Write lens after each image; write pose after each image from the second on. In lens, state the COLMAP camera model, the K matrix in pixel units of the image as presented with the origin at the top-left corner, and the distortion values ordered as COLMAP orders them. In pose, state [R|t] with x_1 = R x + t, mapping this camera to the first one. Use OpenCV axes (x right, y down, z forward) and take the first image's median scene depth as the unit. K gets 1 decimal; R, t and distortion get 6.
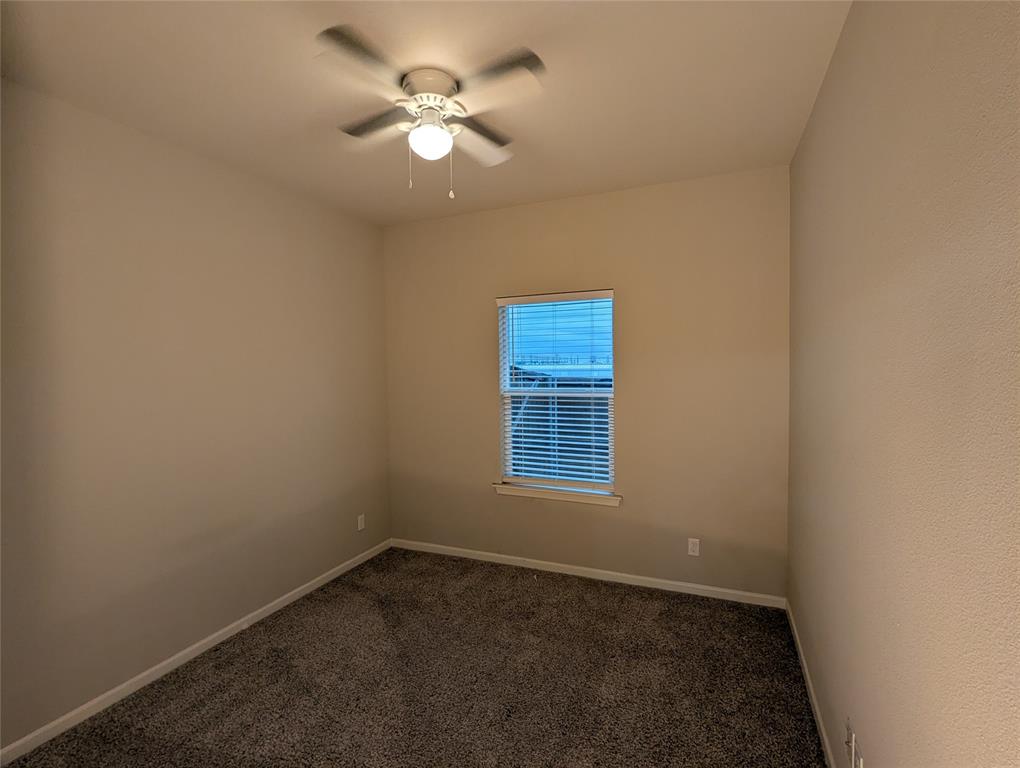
lens RADIAL K [[486.3, 0, 511.6], [0, 486.3, 382.8], [0, 0, 1]] dist [0.003610, -0.000849]
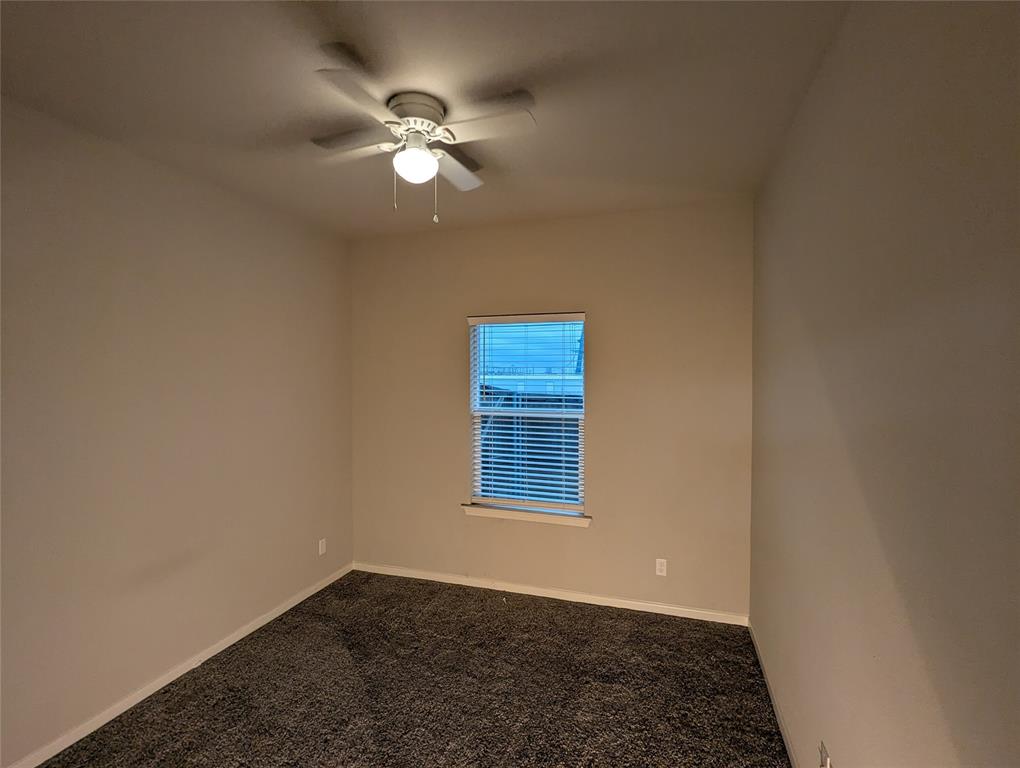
lens RADIAL K [[486.3, 0, 511.6], [0, 486.3, 382.8], [0, 0, 1]] dist [0.003610, -0.000849]
pose [[0.995760, 0.014198, 0.090892, -0.033639], [-0.012282, 0.999691, -0.021608, -0.021102], [-0.091171, 0.020400, 0.995626, 0.005236]]
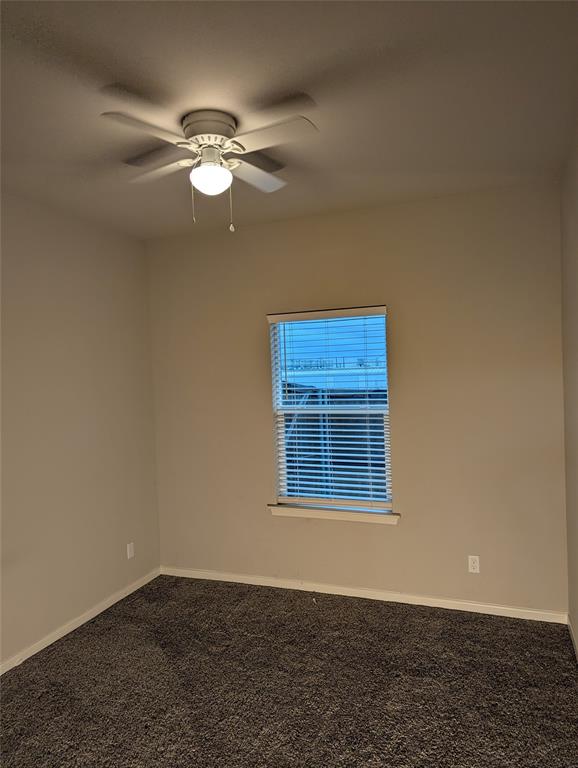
lens RADIAL K [[540.1, 0, 289.0], [0, 540.1, 384.0], [0, 0, 1]] dist [0.065127, -0.054273]
pose [[0.999202, -0.022140, 0.033247, -0.029206], [0.022477, 0.999699, -0.009790, -0.025070], [-0.033021, 0.010530, 0.999399, -0.096351]]
